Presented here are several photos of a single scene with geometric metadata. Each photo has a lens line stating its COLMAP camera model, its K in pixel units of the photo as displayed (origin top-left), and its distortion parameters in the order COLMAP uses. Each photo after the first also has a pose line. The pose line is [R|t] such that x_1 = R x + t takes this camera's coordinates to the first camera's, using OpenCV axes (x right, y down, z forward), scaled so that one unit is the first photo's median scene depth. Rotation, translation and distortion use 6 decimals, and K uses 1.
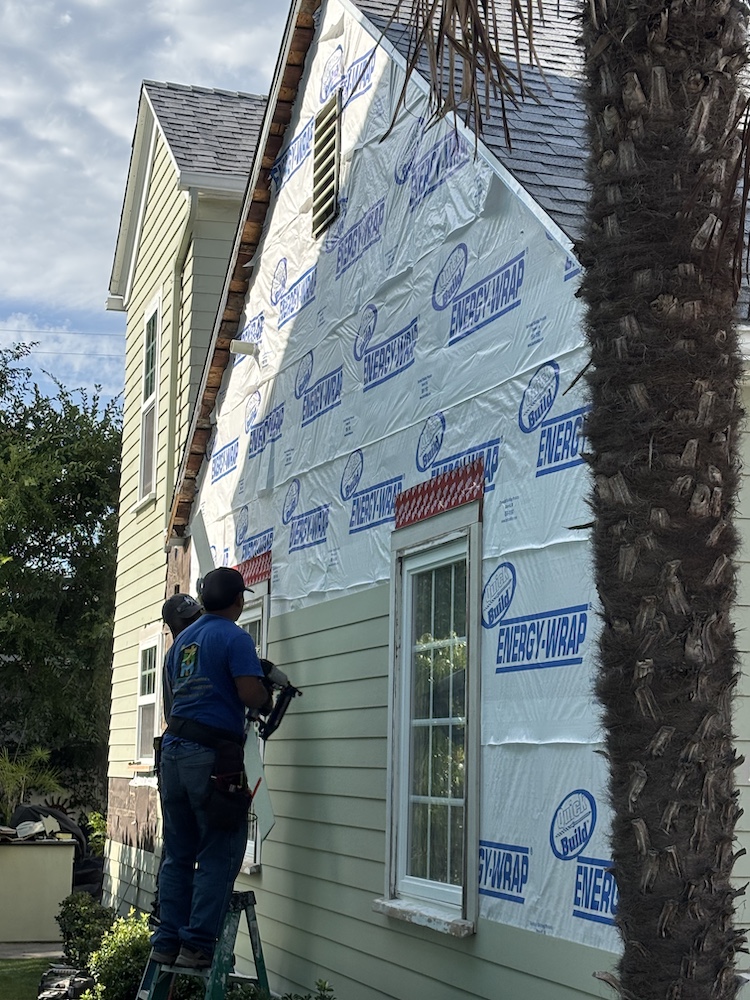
lens RADIAL K [[1917.6, 0, 375.0], [0, 1917.6, 500.0], [0, 0, 1]] dist [0.058778, -0.095952]
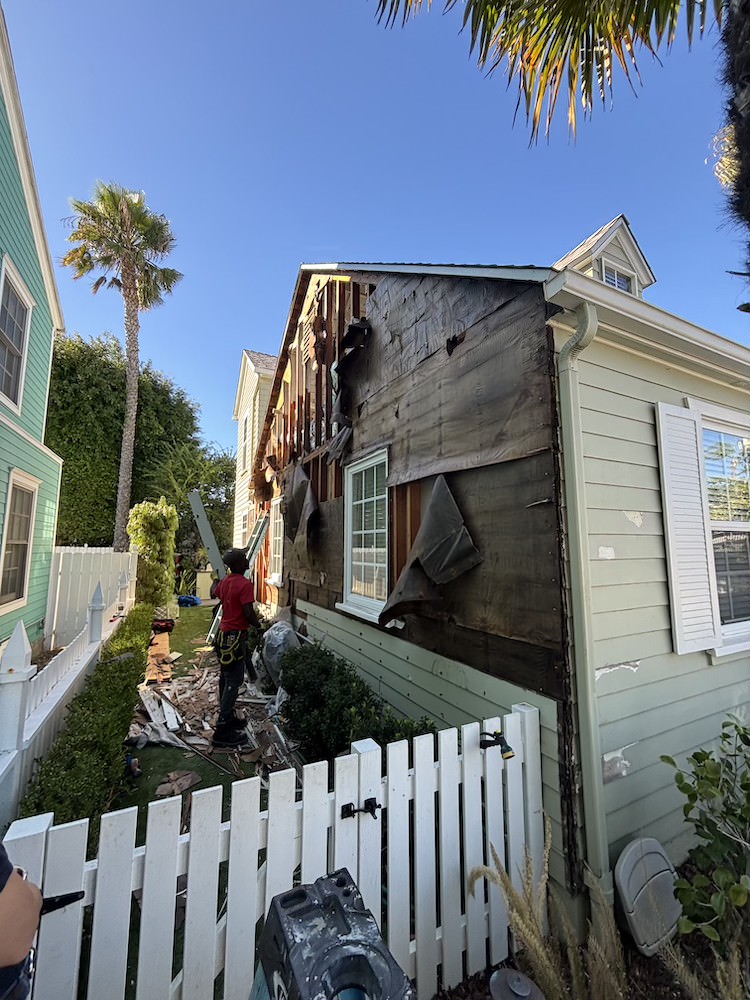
lens RADIAL K [[395.7, 0, 375.0], [0, 395.7, 500.0], [0, 0, 1]] dist [0.000996, 0.000032]
pose [[0.981202, -0.002543, 0.192969, -0.059479], [-0.001640, 0.999767, 0.021514, 0.072769], [-0.192979, -0.021426, 0.980969, 0.574815]]
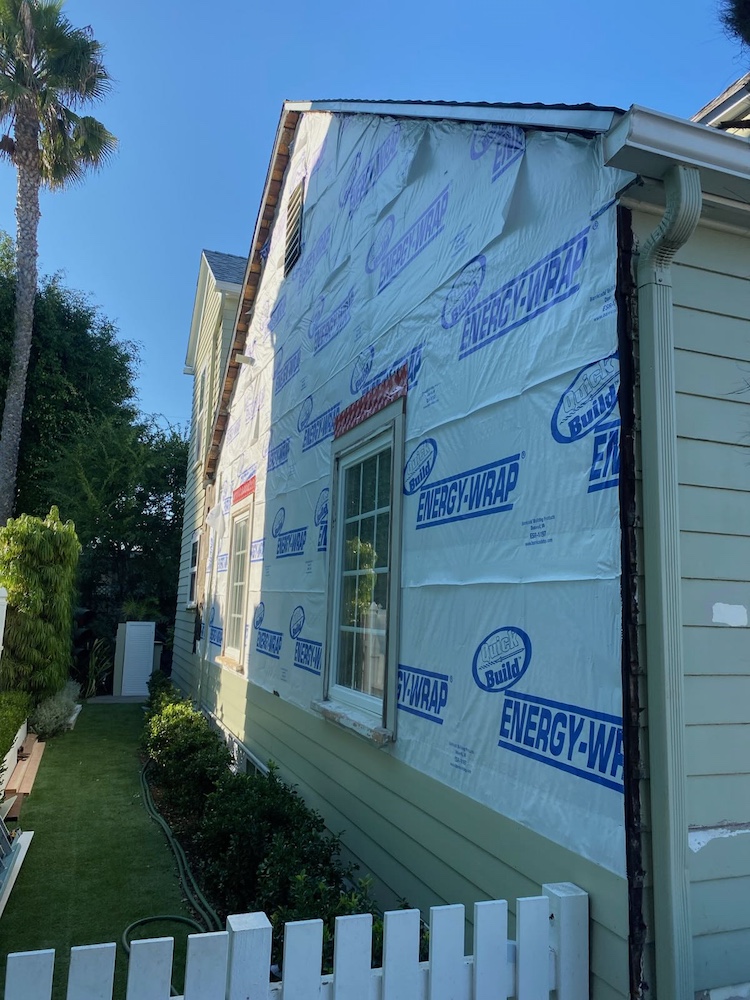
lens RADIAL K [[732.5, 0, 375.0], [0, 732.5, 500.0], [0, 0, 1]] dist [0.091866, -0.153500]
pose [[0.996501, 0.026340, 0.079319, -0.001430], [-0.025583, 0.999617, -0.010544, 0.078304], [-0.079566, 0.008478, 0.996794, 0.540773]]
